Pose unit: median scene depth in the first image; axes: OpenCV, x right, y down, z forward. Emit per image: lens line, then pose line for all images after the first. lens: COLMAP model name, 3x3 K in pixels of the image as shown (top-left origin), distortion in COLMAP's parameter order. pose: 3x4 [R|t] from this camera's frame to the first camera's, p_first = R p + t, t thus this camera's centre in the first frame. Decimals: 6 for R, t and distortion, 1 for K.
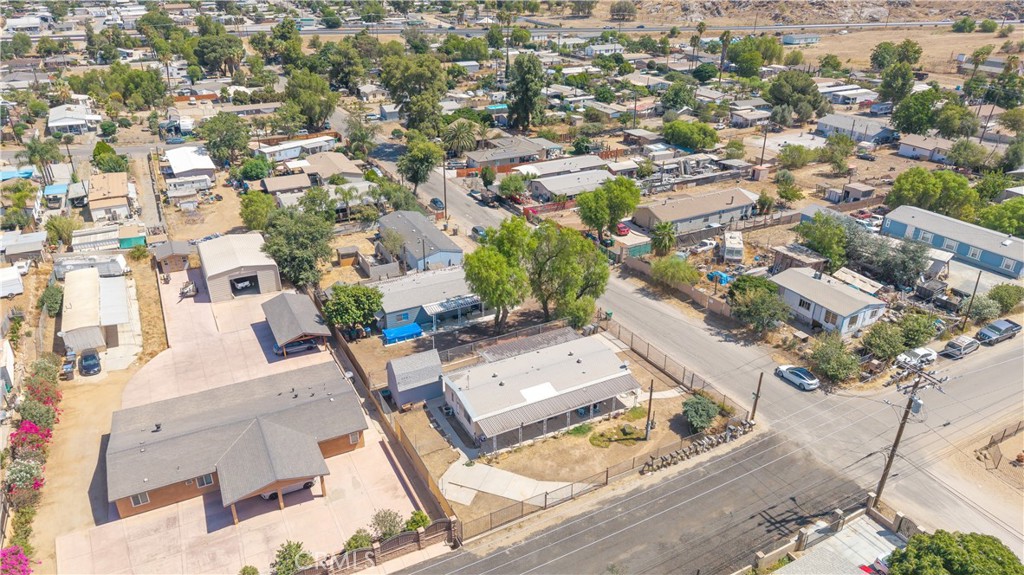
lens RADIAL K [[687.5, 0, 512.0], [0, 687.5, 287.5], [0, 0, 1]] dist [0.045450, -0.070686]
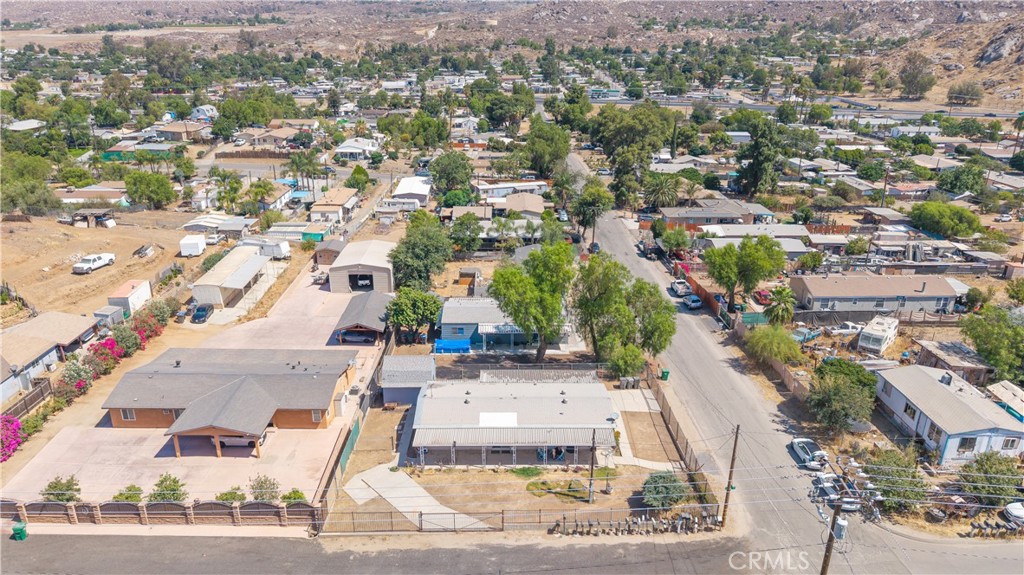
lens RADIAL K [[687.5, 0, 512.0], [0, 687.5, 287.5], [0, 0, 1]] dist [0.045450, -0.070686]
pose [[0.891001, 0.158264, -0.425523, 0.270748], [-0.203819, 0.976952, -0.063421, 0.023709], [0.405678, 0.143238, 0.902723, 0.104956]]
